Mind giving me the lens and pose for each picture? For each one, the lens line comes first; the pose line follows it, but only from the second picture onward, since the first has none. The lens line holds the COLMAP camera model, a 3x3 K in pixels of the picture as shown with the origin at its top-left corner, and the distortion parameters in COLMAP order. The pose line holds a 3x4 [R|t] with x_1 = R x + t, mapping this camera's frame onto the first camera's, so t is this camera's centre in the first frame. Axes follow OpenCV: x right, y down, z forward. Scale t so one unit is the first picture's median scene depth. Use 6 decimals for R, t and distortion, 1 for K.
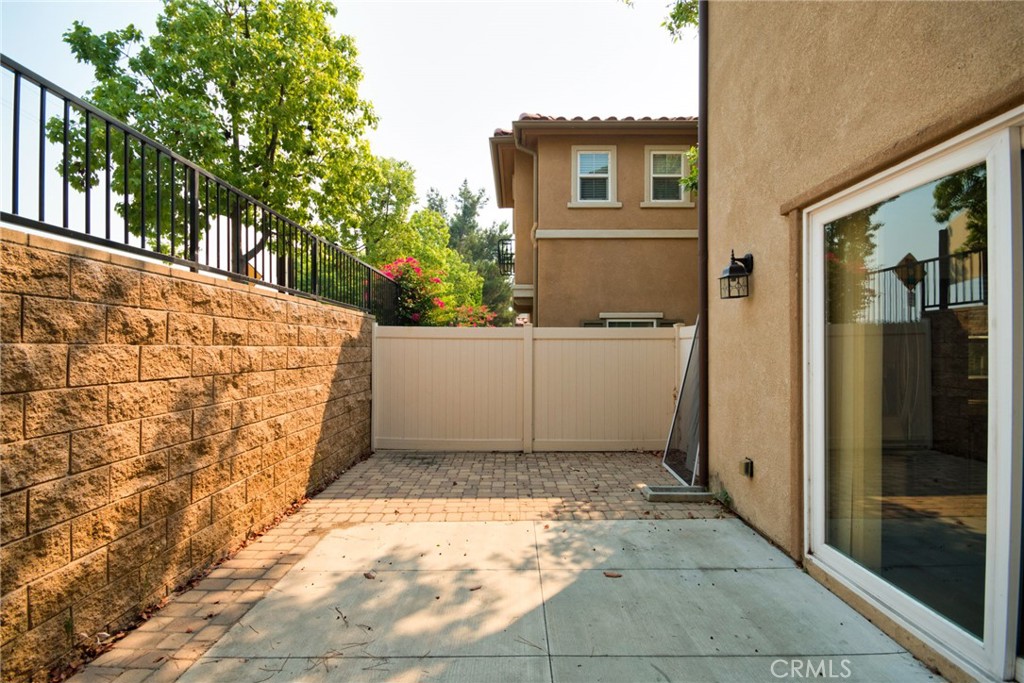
lens RADIAL K [[463.1, 0, 508.9], [0, 463.1, 346.5], [0, 0, 1]] dist [0.004621, -0.001526]
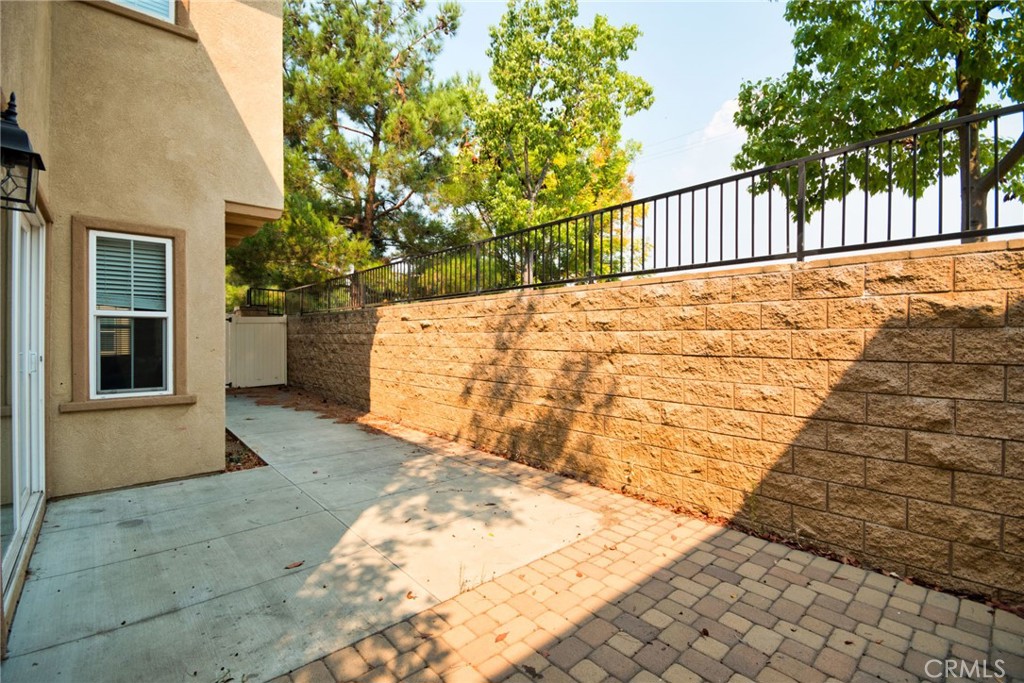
lens RADIAL K [[463.1, 0, 518.0], [0, 463.1, 339.1], [0, 0, 1]] dist [0.004621, -0.001526]
pose [[-0.742040, 0.001324, -0.670354, 0.507582], [0.001839, 0.999998, -0.000061, 0.021438], [0.670353, -0.001279, -0.742041, 1.952978]]
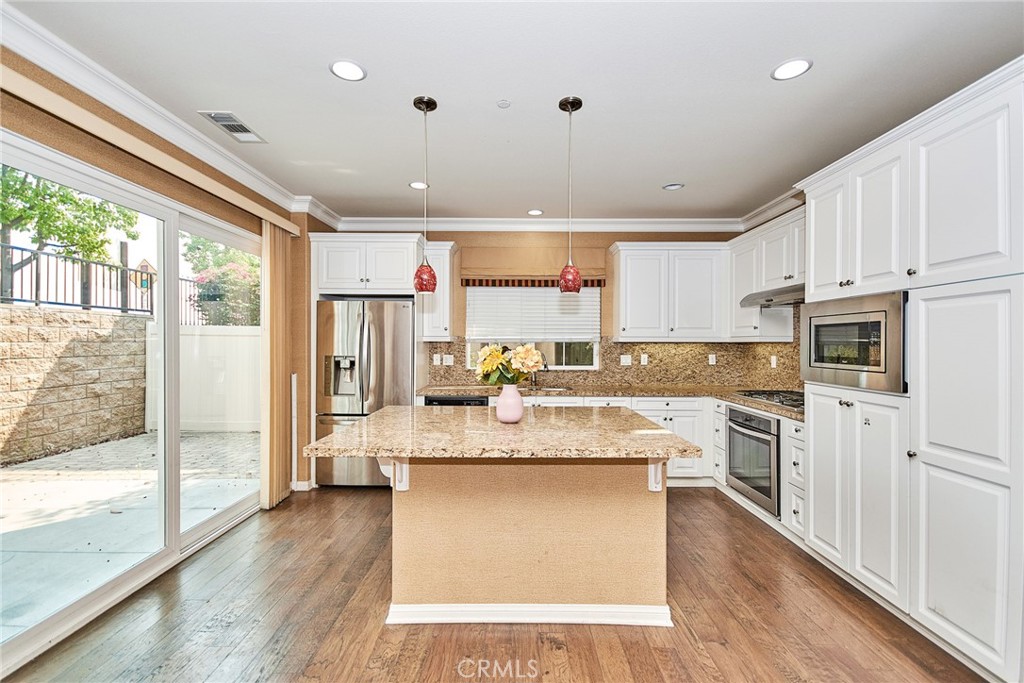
lens RADIAL K [[463.1, 0, 511.3], [0, 463.1, 342.5], [0, 0, 1]] dist [0.004621, -0.001526]
pose [[0.999956, -0.009176, 0.001810, 1.310437], [0.009169, 0.999950, 0.004049, 0.012335], [-0.001847, -0.004032, 0.999990, -0.324827]]
